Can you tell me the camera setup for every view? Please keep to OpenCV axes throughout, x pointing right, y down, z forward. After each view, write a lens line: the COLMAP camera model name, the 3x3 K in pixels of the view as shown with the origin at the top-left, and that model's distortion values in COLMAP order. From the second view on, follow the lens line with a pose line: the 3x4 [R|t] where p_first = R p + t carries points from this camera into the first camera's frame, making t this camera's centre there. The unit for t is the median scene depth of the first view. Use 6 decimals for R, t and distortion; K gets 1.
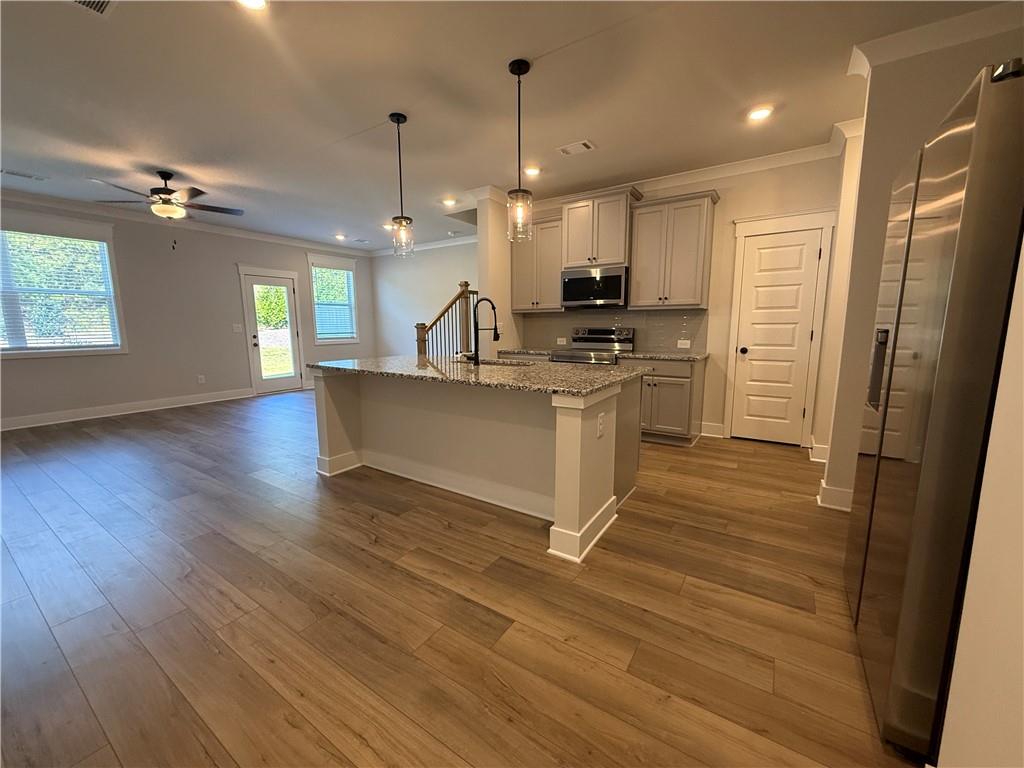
lens RADIAL K [[407.4, 0, 510.1], [0, 407.4, 384.8], [0, 0, 1]] dist [0.000322, 0.000271]
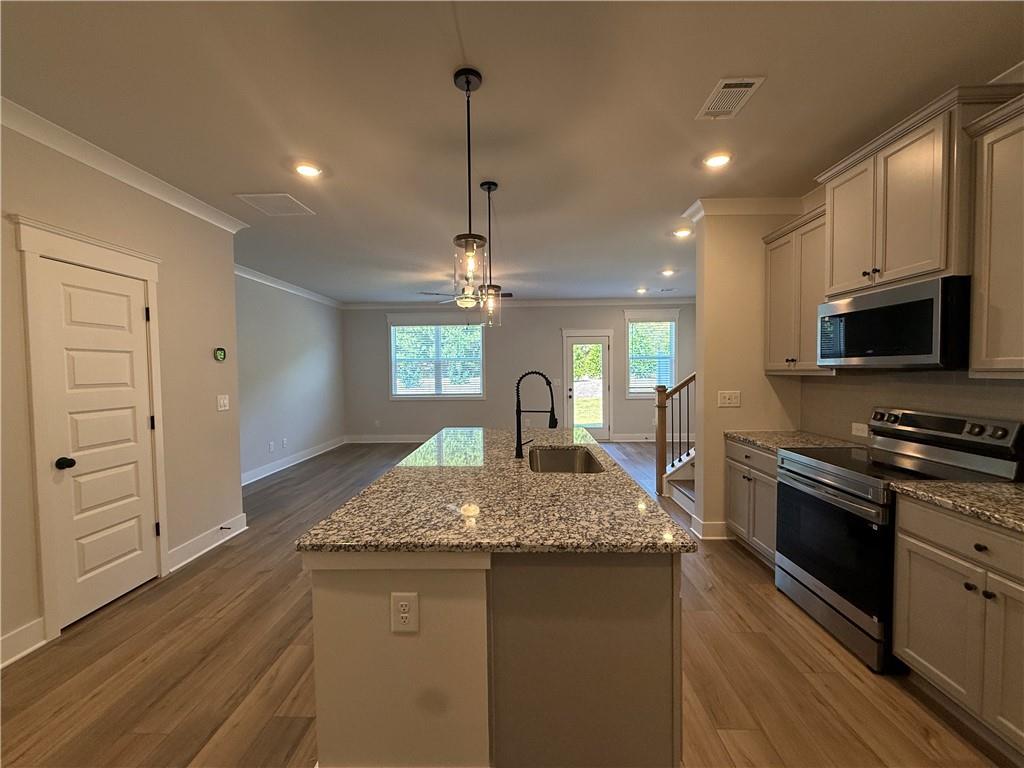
lens RADIAL K [[407.4, 0, 510.1], [0, 407.4, 384.8], [0, 0, 1]] dist [0.000322, 0.000271]
pose [[0.524527, 0.030571, -0.850845, 0.397193], [-0.117001, 0.992462, -0.036469, -0.109791], [0.843316, 0.118679, 0.524150, 0.403610]]
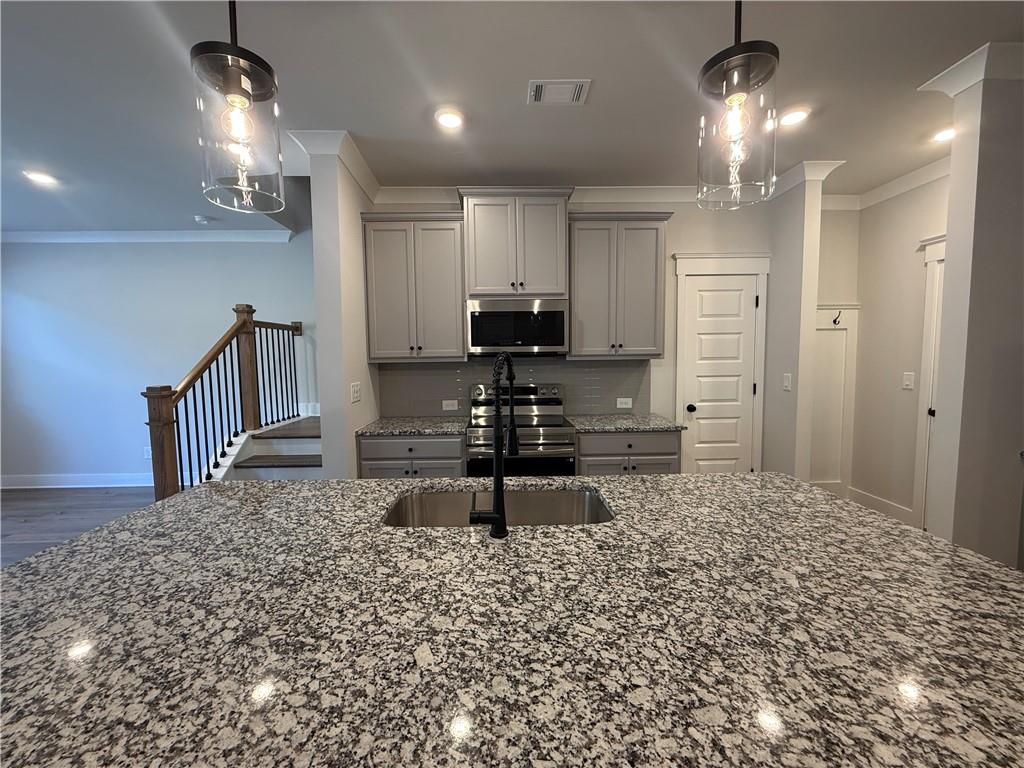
lens RADIAL K [[407.4, 0, 510.1], [0, 407.4, 384.8], [0, 0, 1]] dist [0.000322, 0.000271]
pose [[0.818003, -0.046571, 0.573326, -0.197822], [0.092632, 0.994373, -0.051391, -0.115422], [-0.567706, 0.095146, 0.817714, 0.486626]]
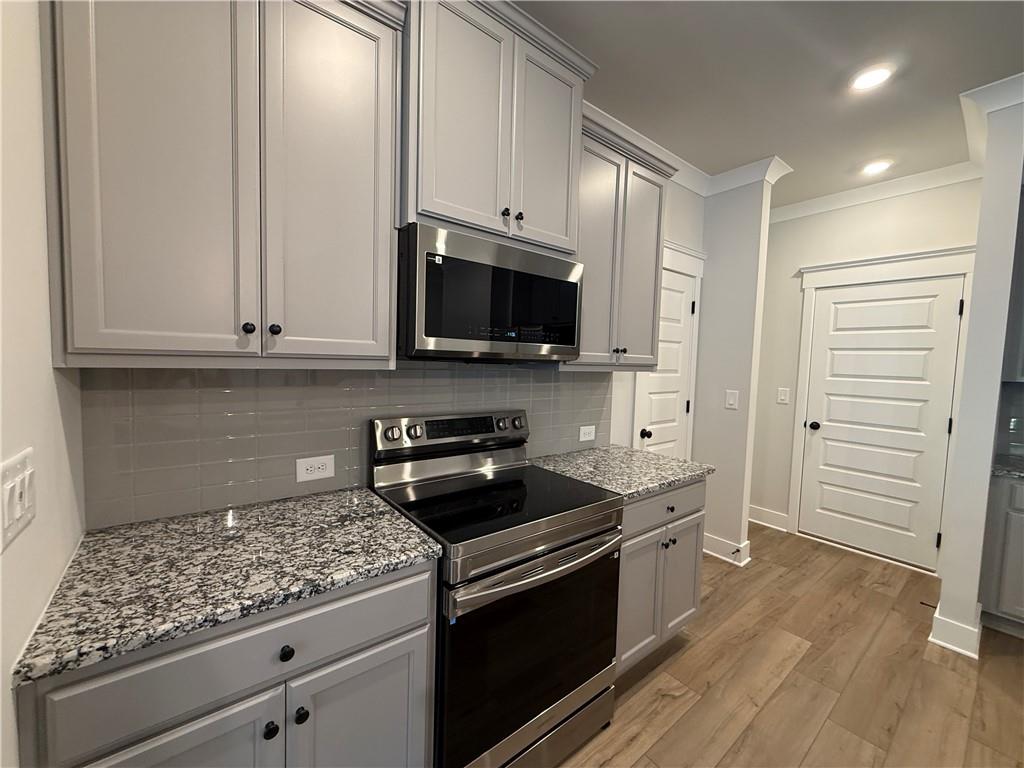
lens RADIAL K [[407.4, 0, 510.1], [0, 407.4, 384.8], [0, 0, 1]] dist [0.000322, 0.000271]
pose [[0.314395, -0.043685, 0.948287, -0.112971], [0.109272, 0.993966, 0.009562, -0.180664], [-0.942982, 0.100615, 0.317271, 0.923764]]
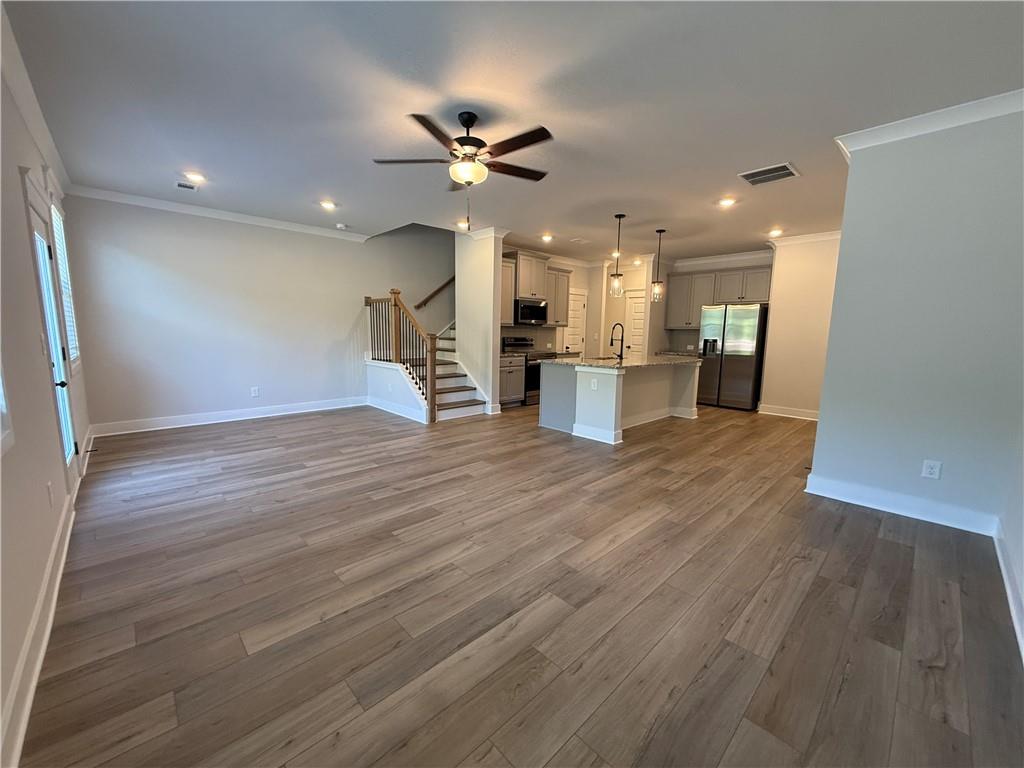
lens RADIAL K [[407.4, 0, 510.1], [0, 407.4, 384.8], [0, 0, 1]] dist [0.000322, 0.000271]
pose [[0.224728, -0.124910, 0.966382, -1.431246], [0.125472, 0.987203, 0.098424, -0.129045], [-0.966310, 0.099135, 0.237525, 0.753679]]
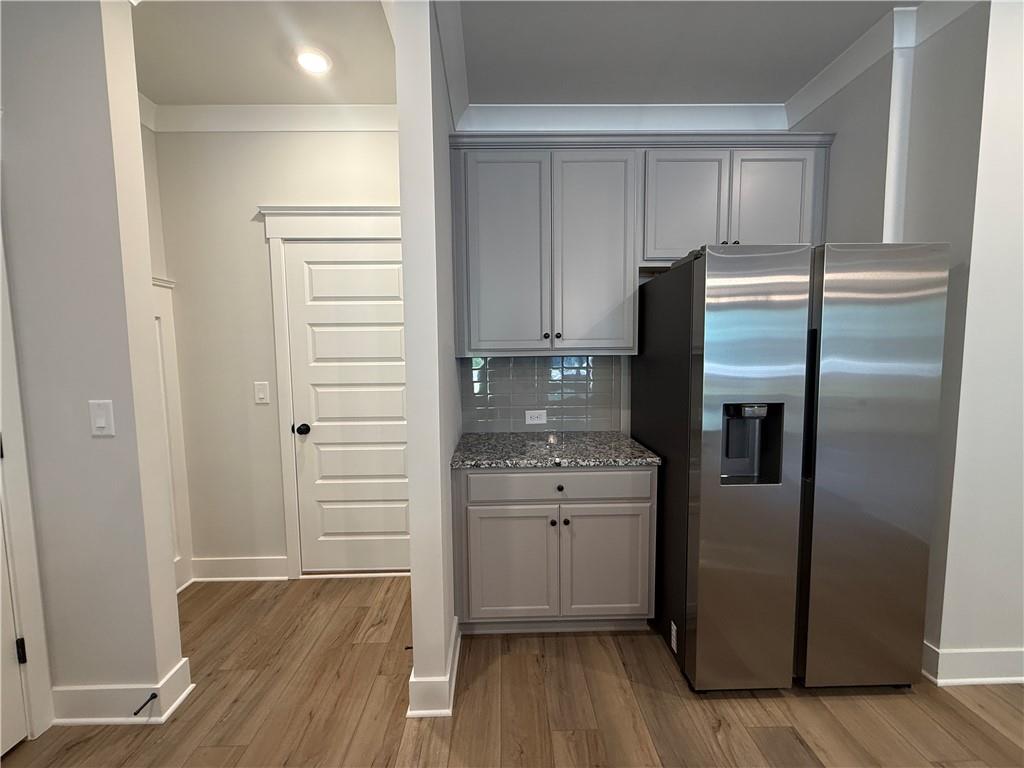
lens RADIAL K [[407.4, 0, 510.1], [0, 407.4, 384.8], [0, 0, 1]] dist [0.000322, 0.000271]
pose [[-0.570579, -0.051969, 0.819597, 0.160927], [0.134995, 0.978485, 0.156023, -0.144938], [-0.810072, 0.199665, -0.551288, 0.706759]]
